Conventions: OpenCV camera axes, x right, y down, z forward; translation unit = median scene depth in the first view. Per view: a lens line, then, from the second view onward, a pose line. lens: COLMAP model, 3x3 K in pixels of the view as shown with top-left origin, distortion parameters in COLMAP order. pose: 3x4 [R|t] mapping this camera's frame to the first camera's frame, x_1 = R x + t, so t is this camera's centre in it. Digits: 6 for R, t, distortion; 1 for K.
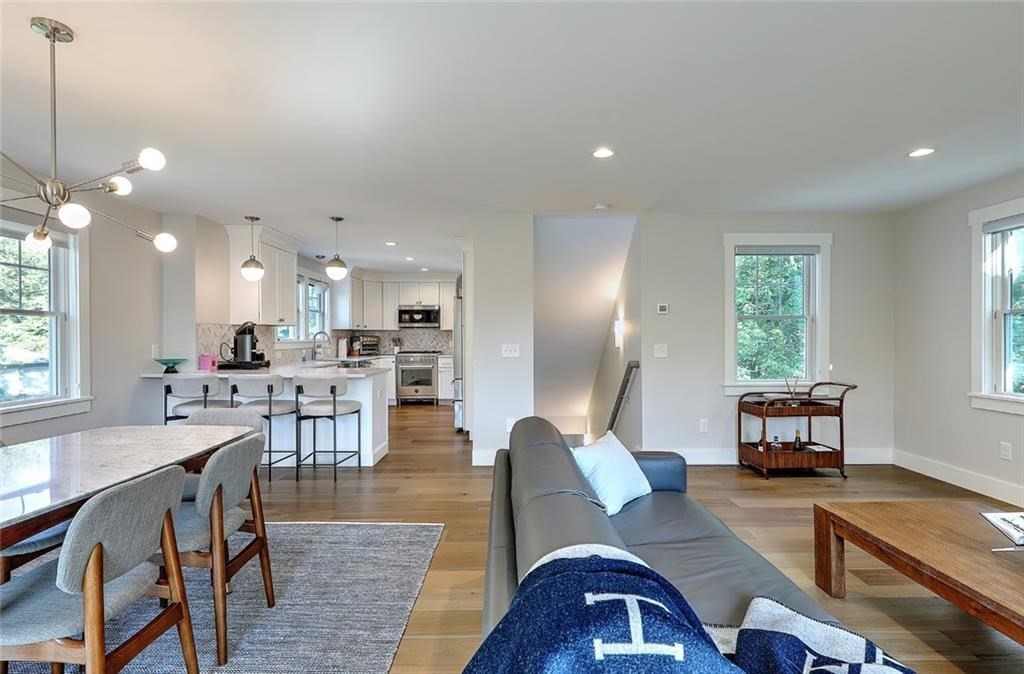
lens RADIAL K [[495.2, 0, 514.7], [0, 495.2, 341.5], [0, 0, 1]] dist [-0.000753, 0.000034]
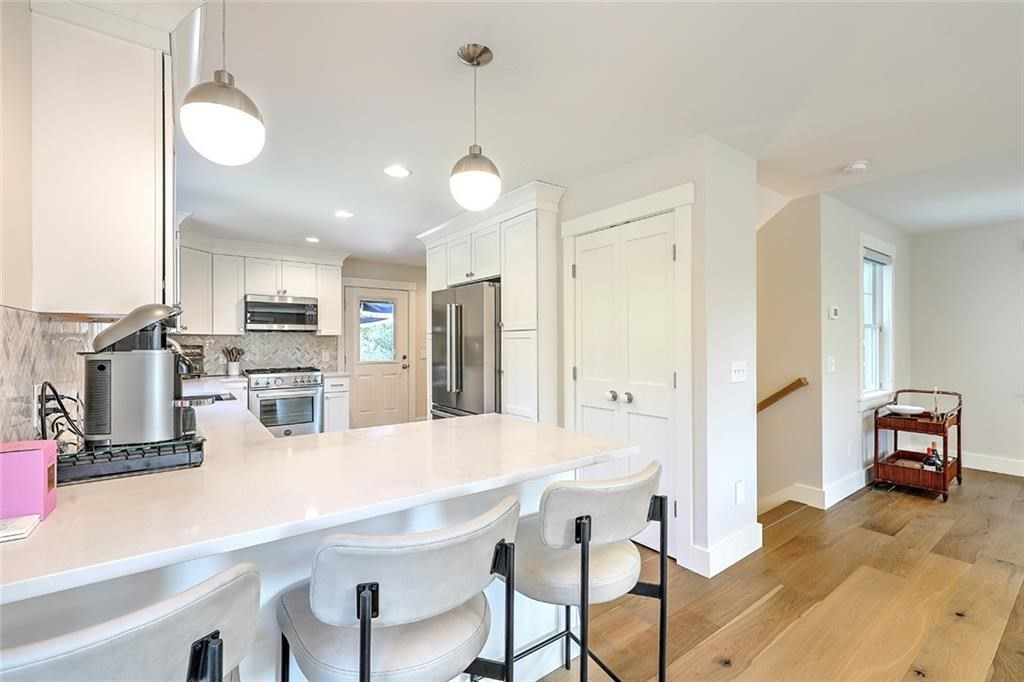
lens RADIAL K [[442.5, 0, 512.0], [0, 442.5, 341.0], [0, 0, 1]] dist [0.001049, 0.000183]
pose [[0.811351, 0.000959, 0.584558, -0.583046], [0.006853, 0.999914, -0.011152, -0.015361], [-0.584519, 0.013054, 0.811275, 0.750689]]
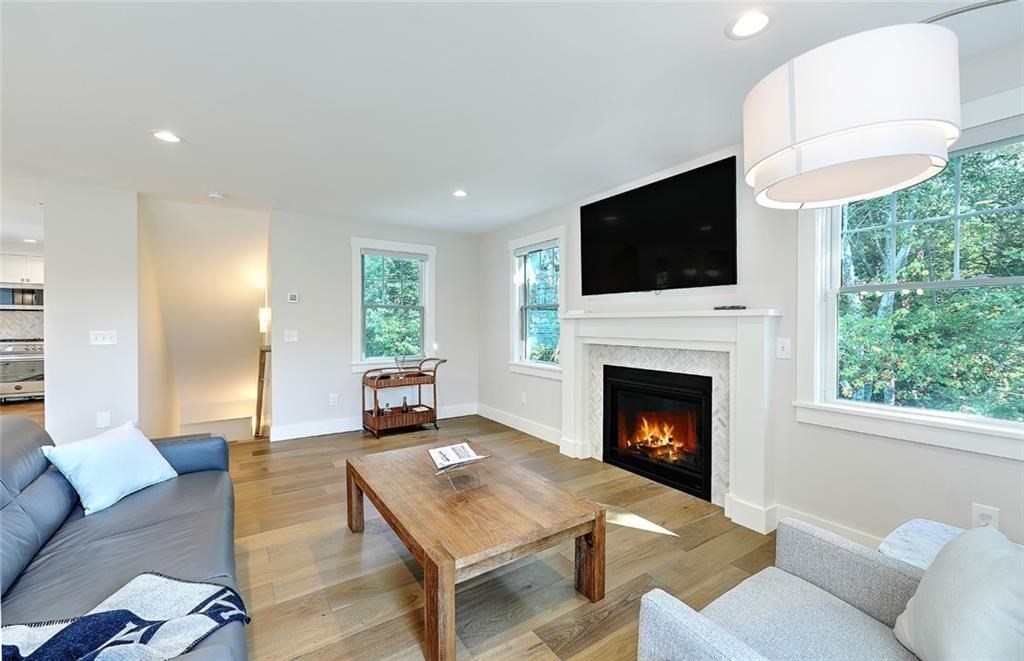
lens RADIAL K [[414.6, 0, 512.2], [0, 414.6, 328.3], [0, 0, 1]] dist [0.000083, 0.000091]
pose [[0.835125, -0.001142, 0.550059, 0.204484], [-0.000060, 0.999998, 0.002166, -0.000379], [-0.550060, -0.001842, 0.835123, -0.047119]]
